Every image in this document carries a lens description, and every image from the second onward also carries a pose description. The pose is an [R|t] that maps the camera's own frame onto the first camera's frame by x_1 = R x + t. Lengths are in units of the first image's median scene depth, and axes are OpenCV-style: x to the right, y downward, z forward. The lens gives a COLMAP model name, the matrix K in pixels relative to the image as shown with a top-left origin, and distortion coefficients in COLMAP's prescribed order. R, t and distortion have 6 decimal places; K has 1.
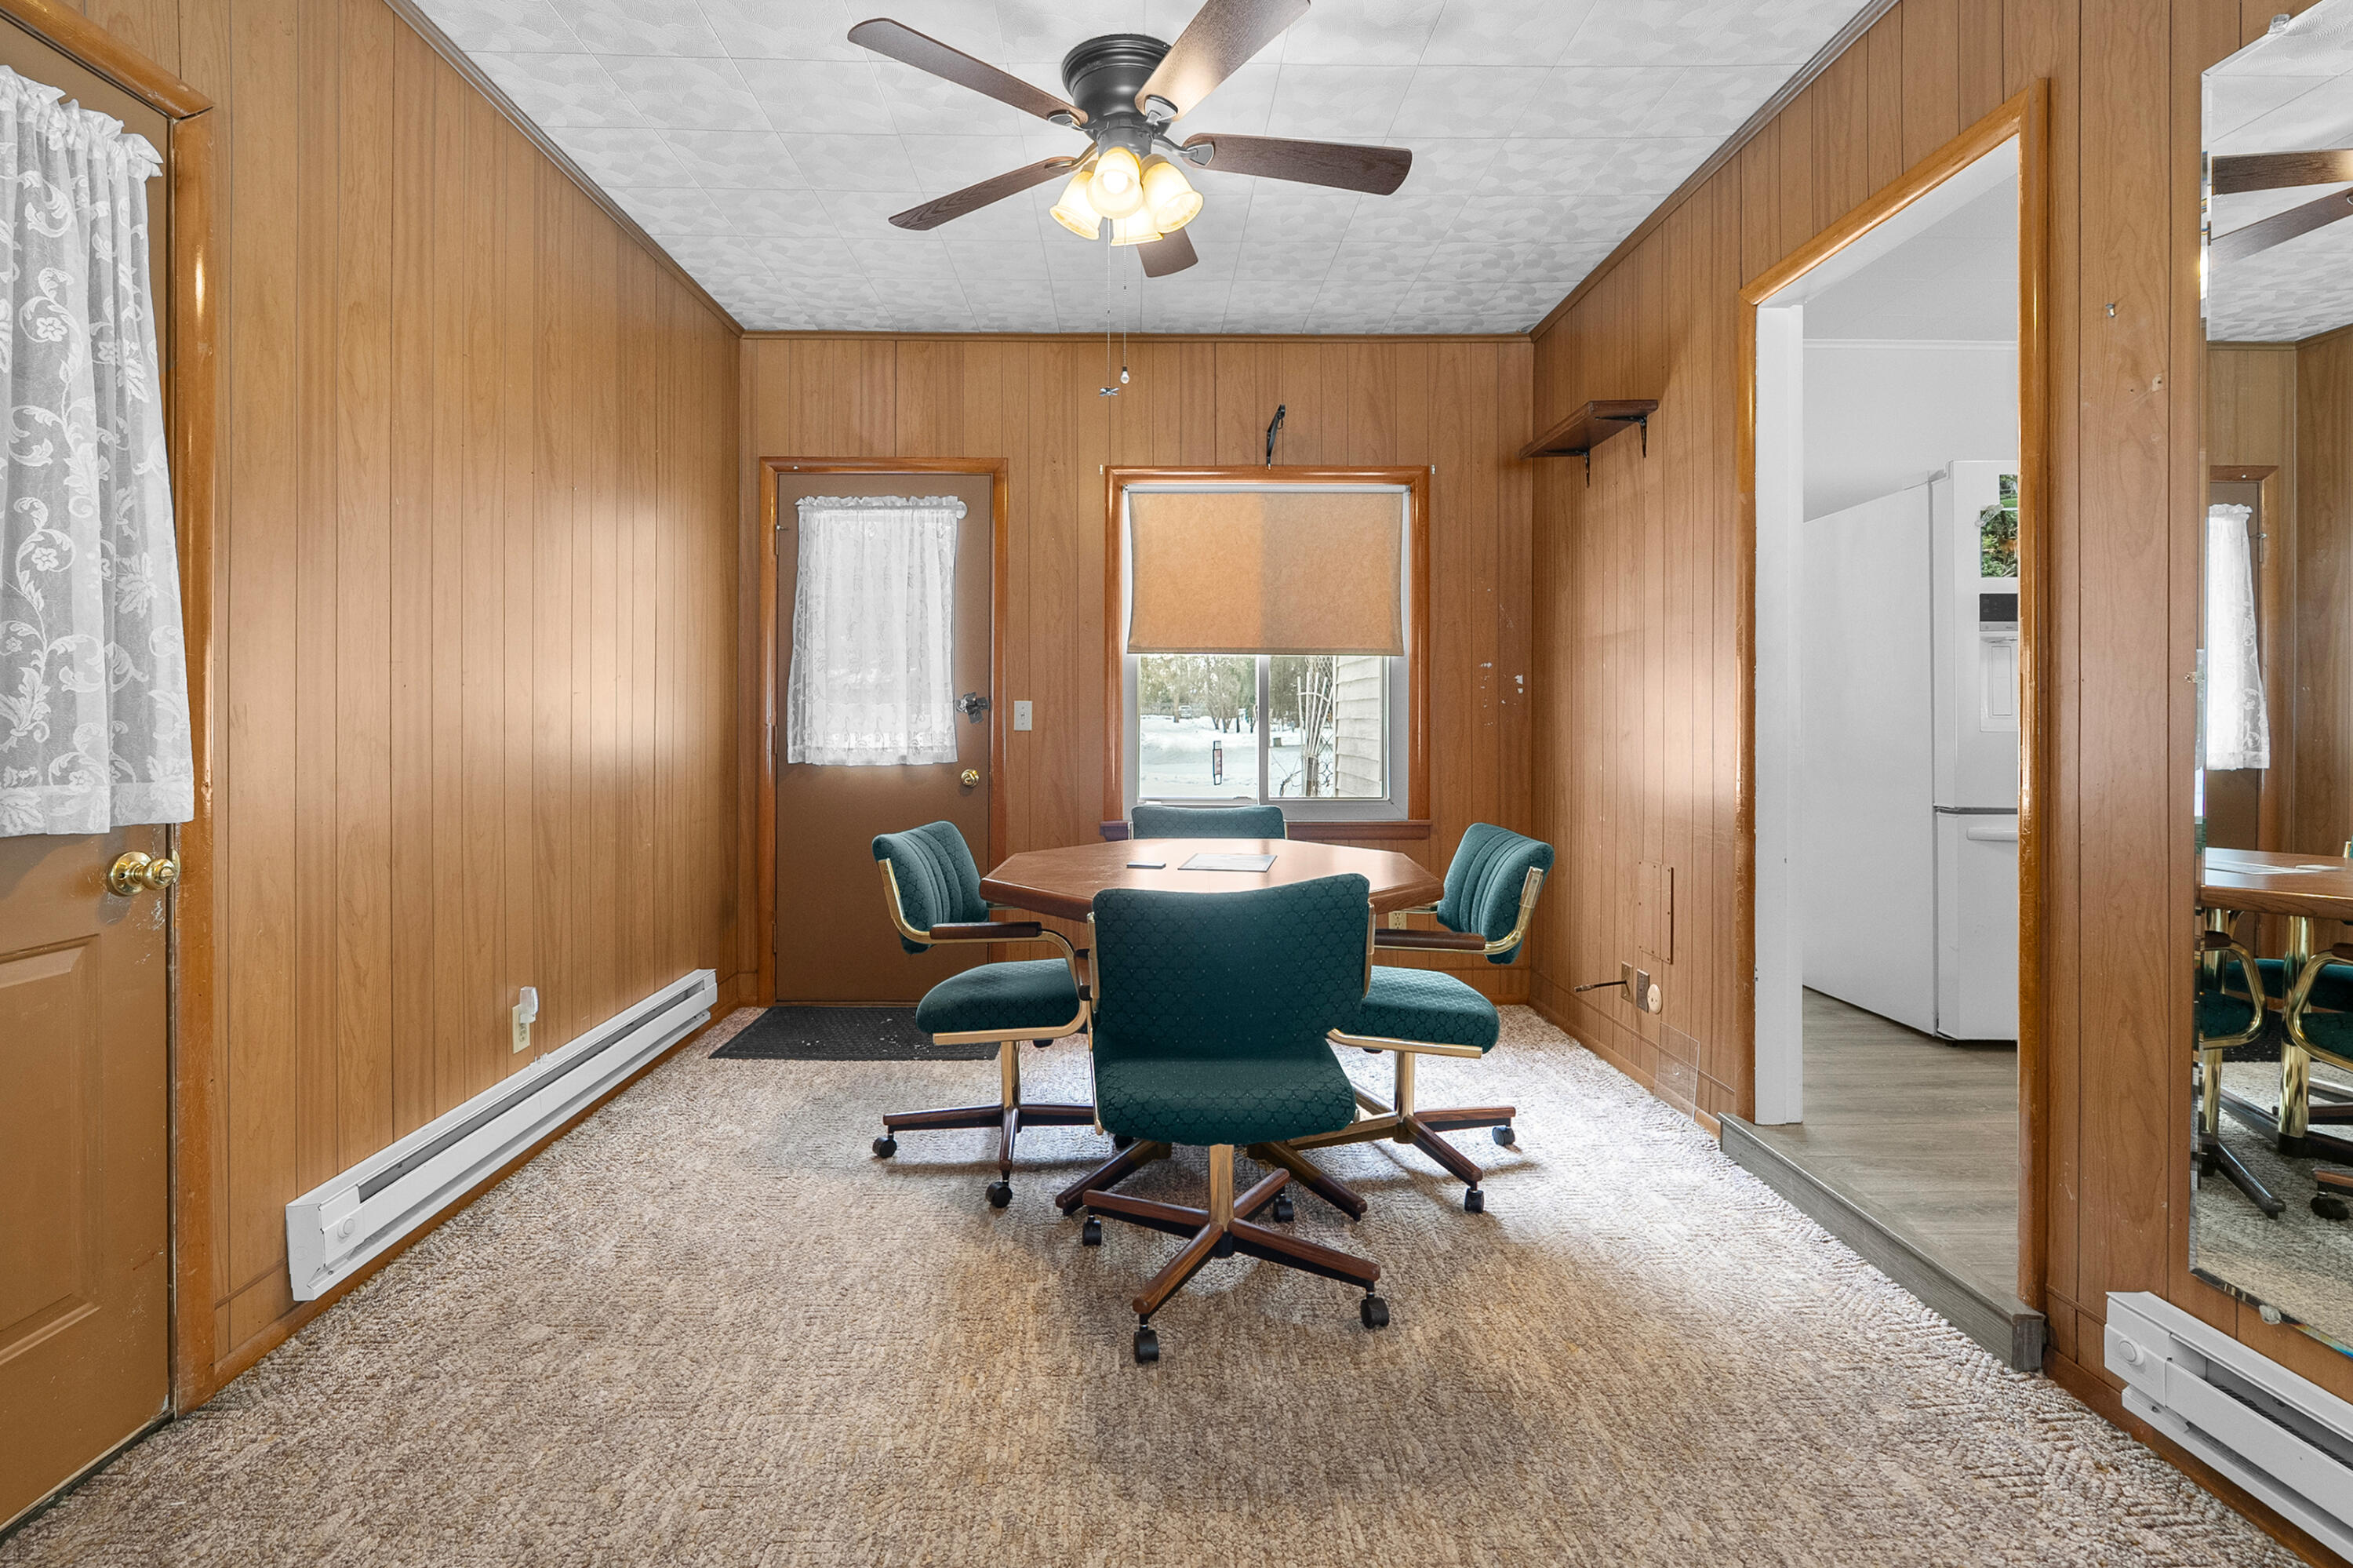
lens RADIAL K [[1069.1, 0, 1137.9], [0, 1069.1, 717.8], [0, 0, 1]] dist [-0.005626, 0.000260]
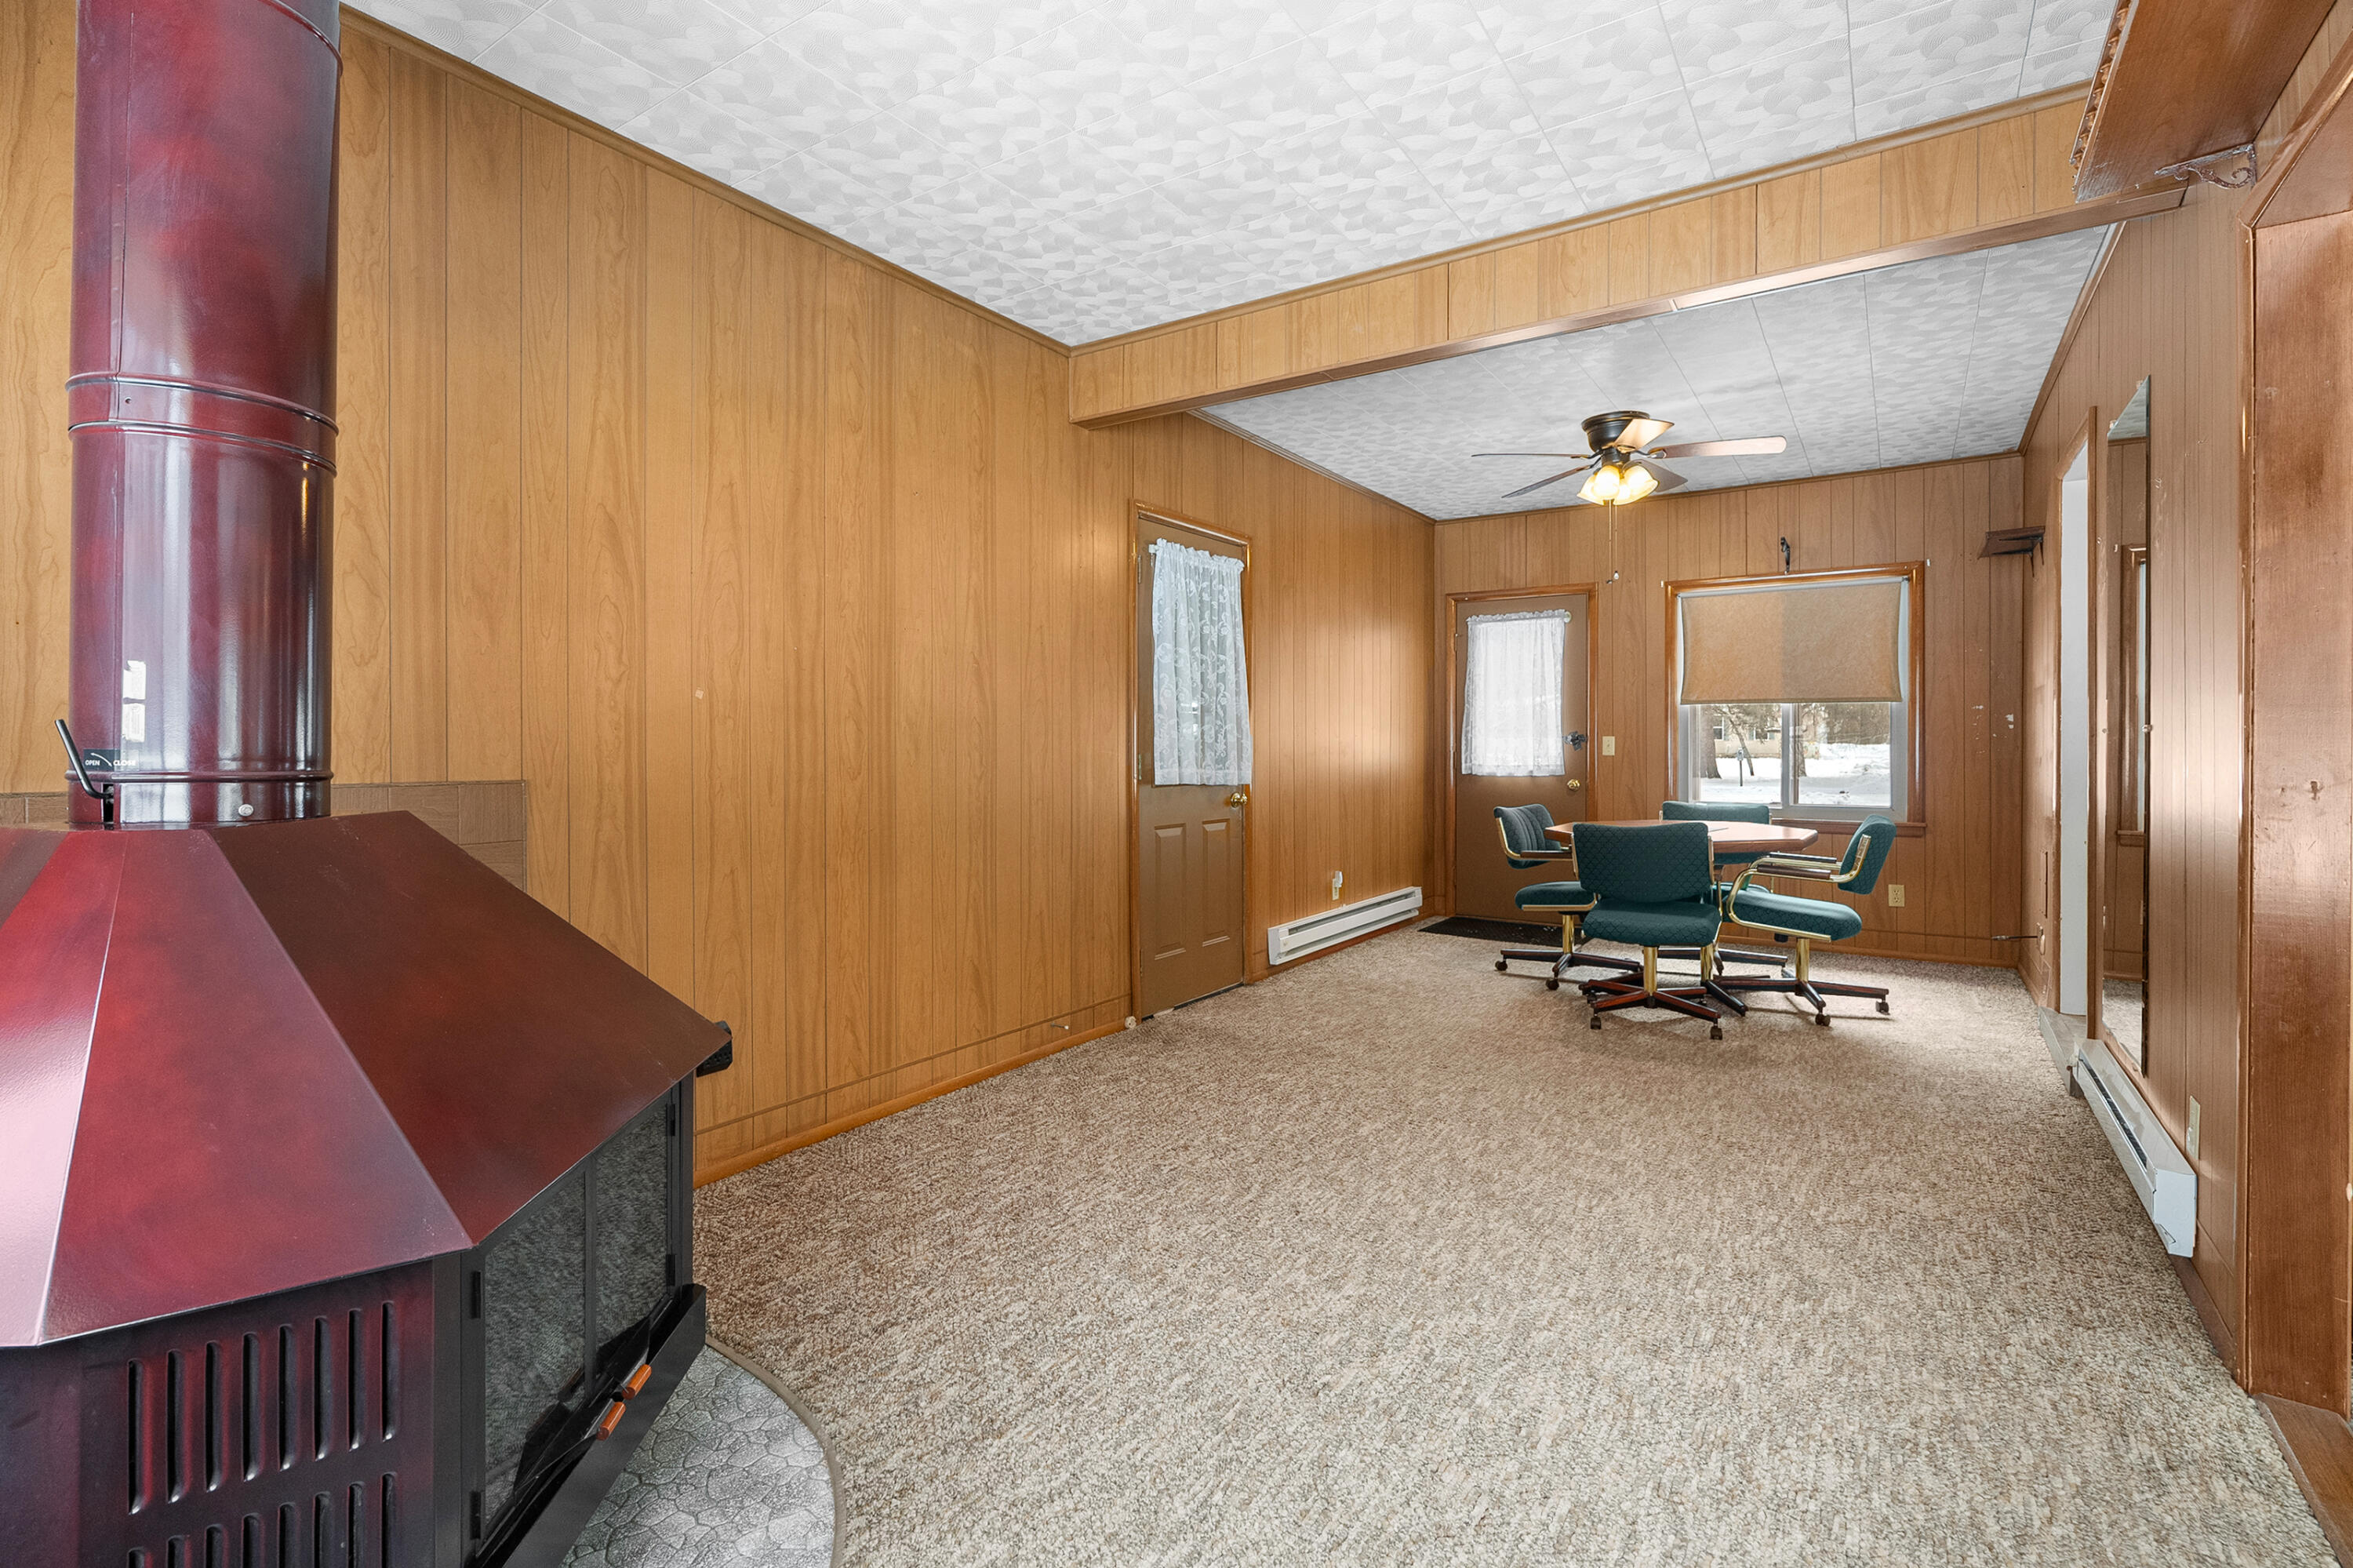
lens RADIAL K [[1069.1, 0, 1176.9], [0, 1069.1, 743.7], [0, 0, 1]] dist [-0.005626, 0.000260]
pose [[0.821058, -0.000813, -0.570844, 0.301663], [0.001603, 0.999998, 0.000881, -0.008339], [0.570842, -0.001639, 0.821058, -0.730976]]
